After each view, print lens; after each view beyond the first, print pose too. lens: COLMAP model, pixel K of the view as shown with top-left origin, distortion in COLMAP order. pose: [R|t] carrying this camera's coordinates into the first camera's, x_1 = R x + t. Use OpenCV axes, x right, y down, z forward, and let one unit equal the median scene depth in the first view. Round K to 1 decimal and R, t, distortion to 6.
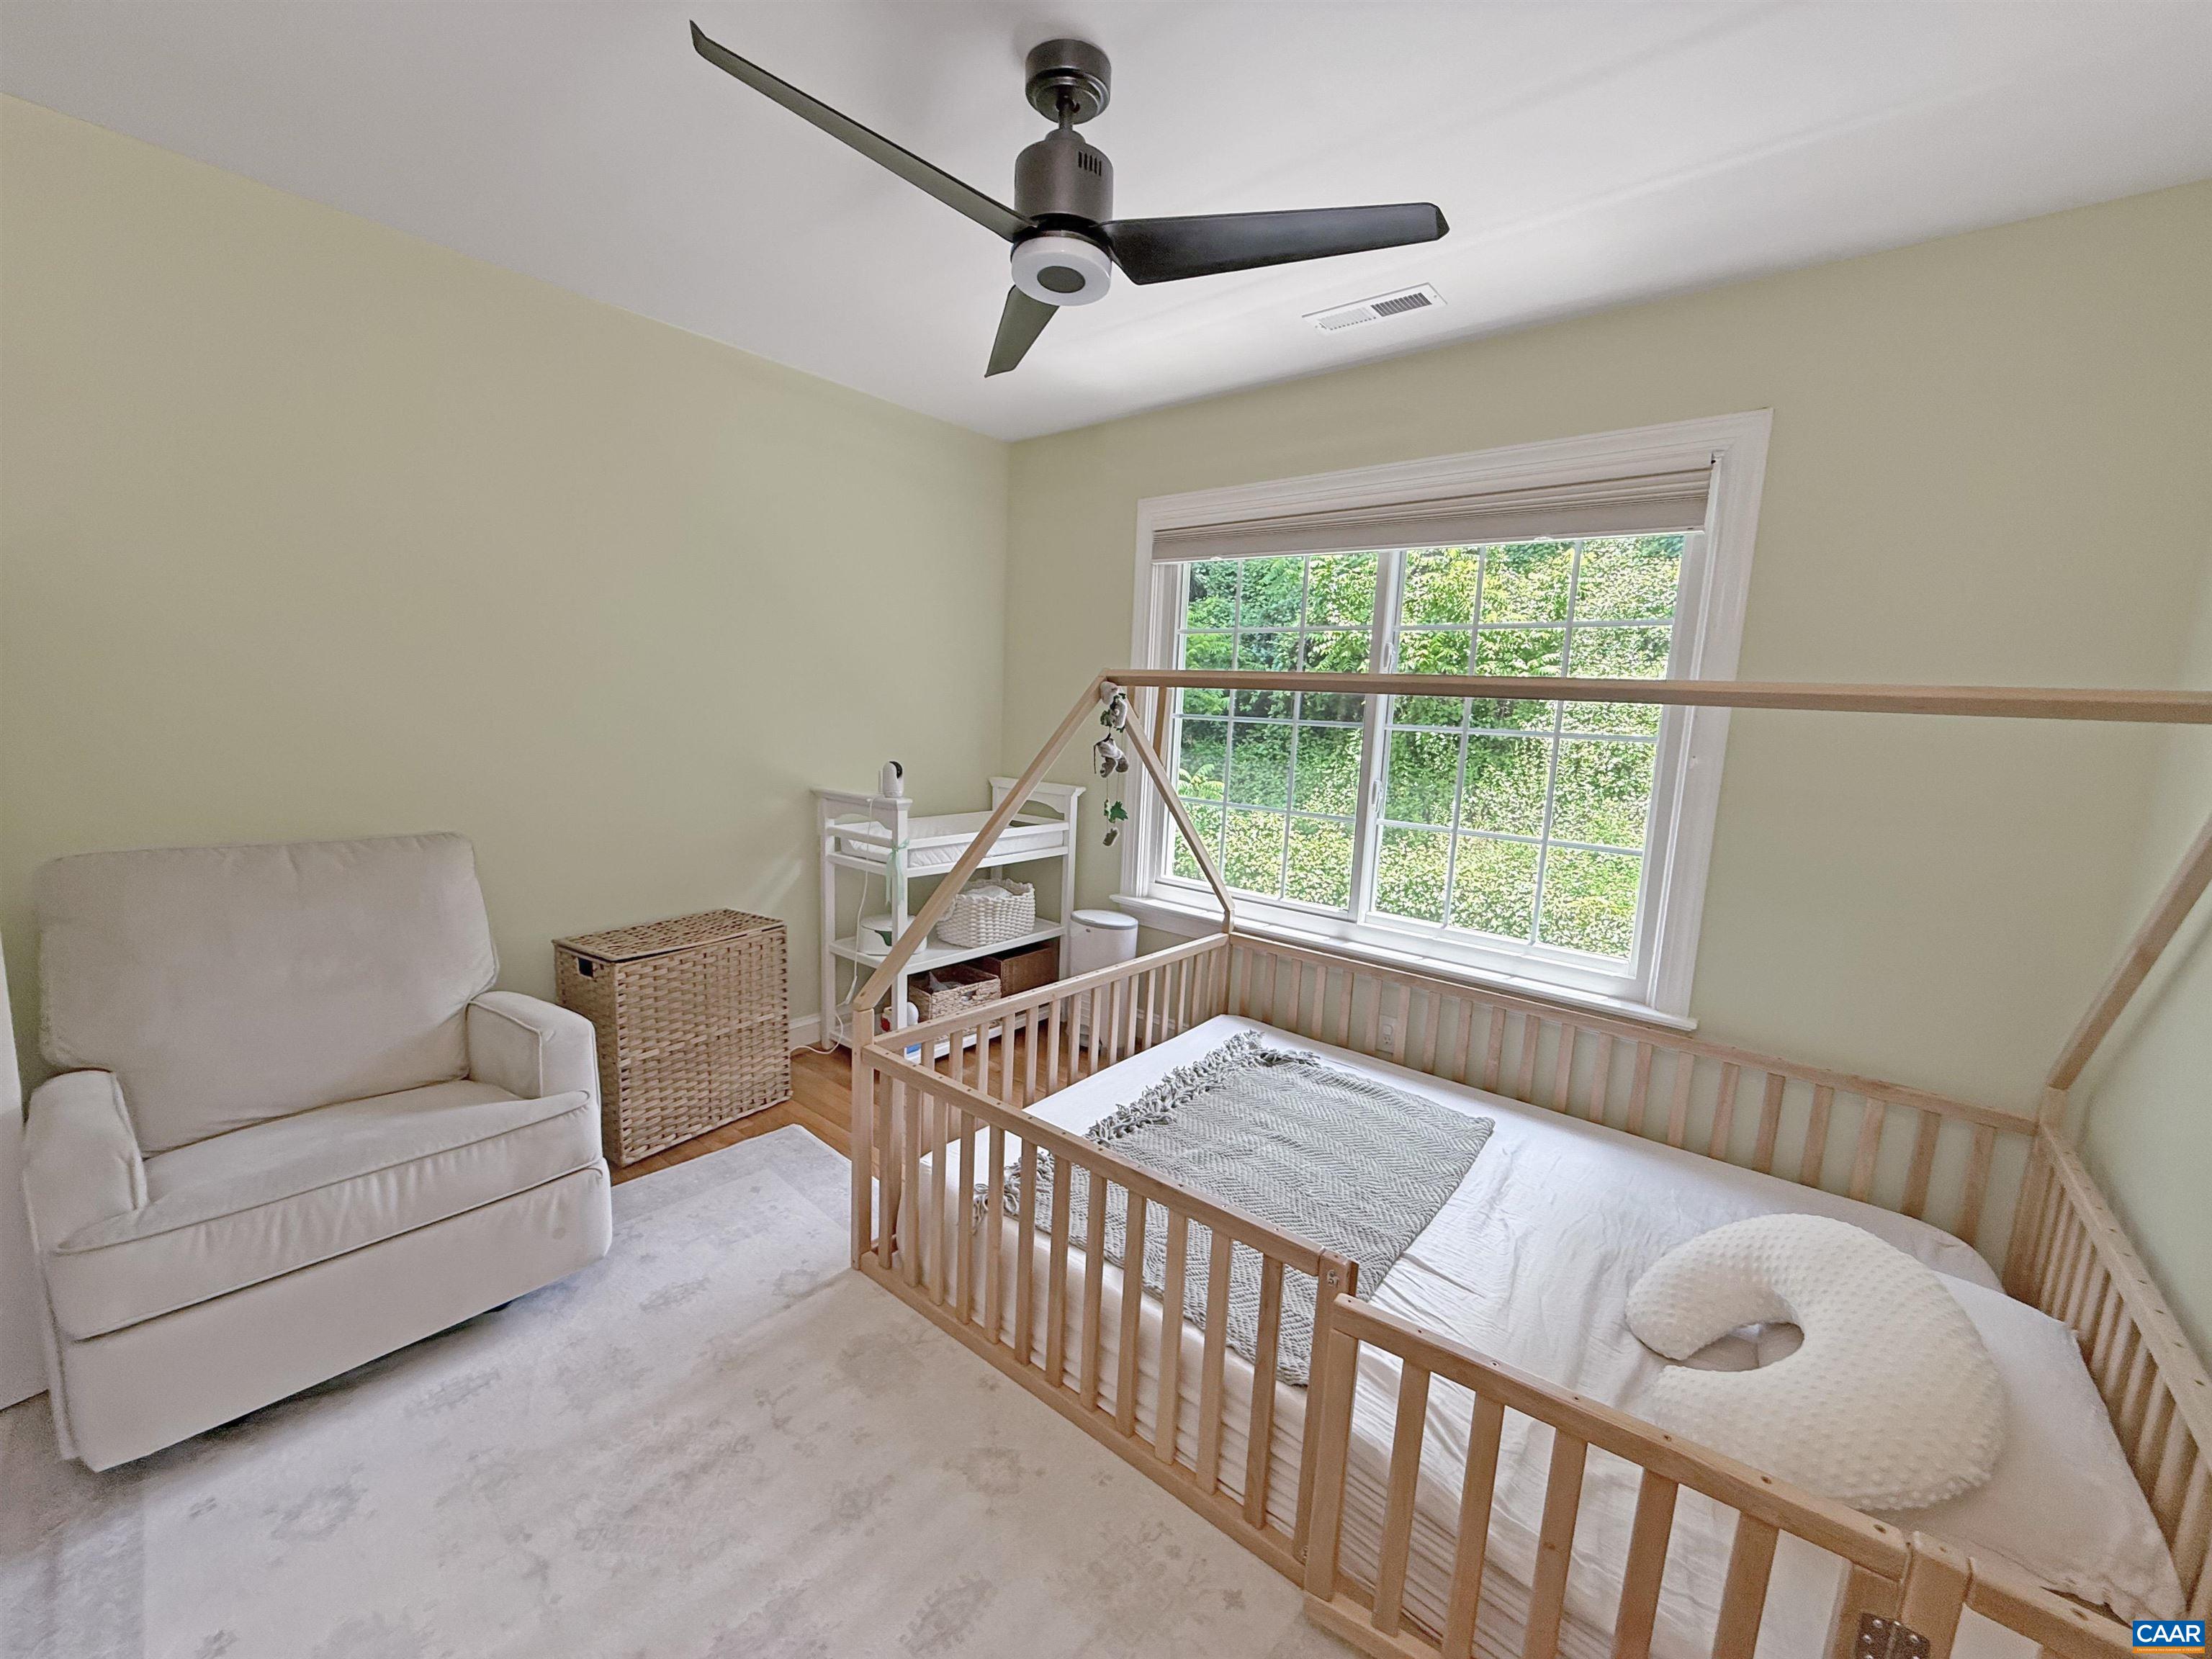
lens RADIAL K [[872.8, 0, 1106.0], [0, 872.8, 829.5], [0, 0, 1]] dist [0.002107, 0.000166]
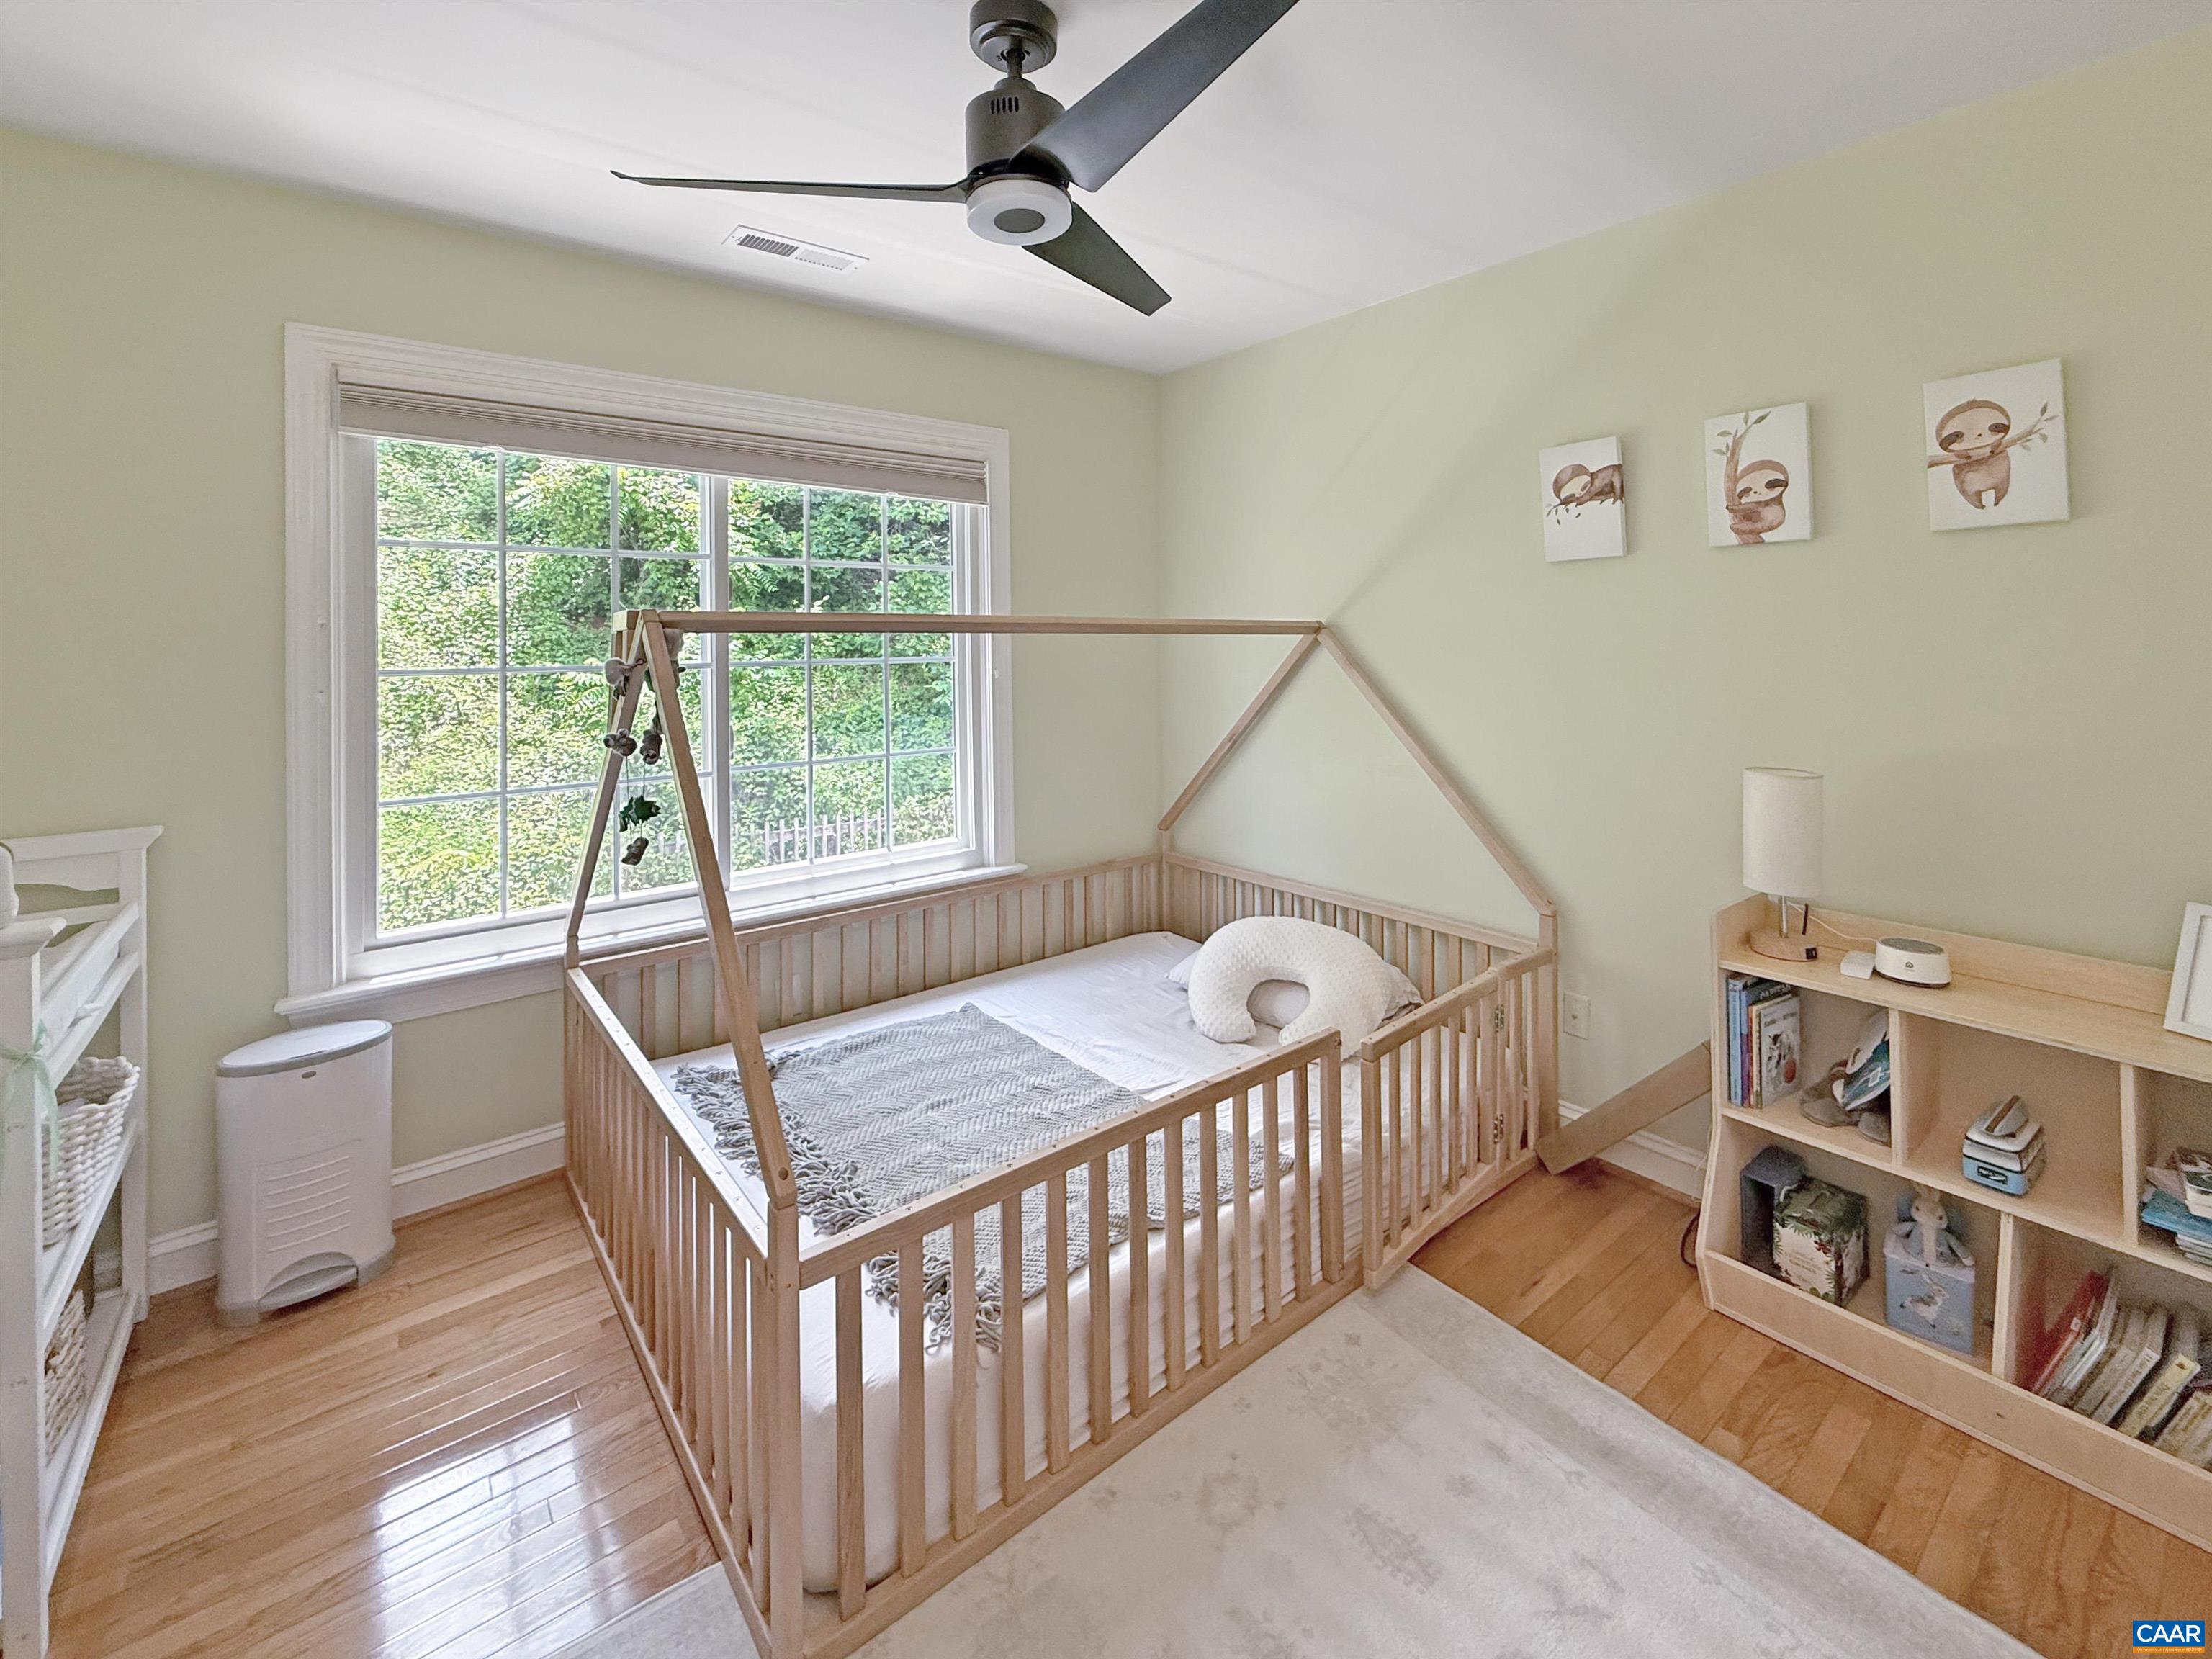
lens RADIAL K [[947.3, 0, 1109.1], [0, 947.3, 630.6], [0, 0, 1]] dist [0.001697, 0.000182]
pose [[0.200988, -0.031720, 0.979080, -0.694194], [0.157006, 0.987598, -0.000234, -0.111584], [-0.966930, 0.153769, 0.203475, 0.498066]]
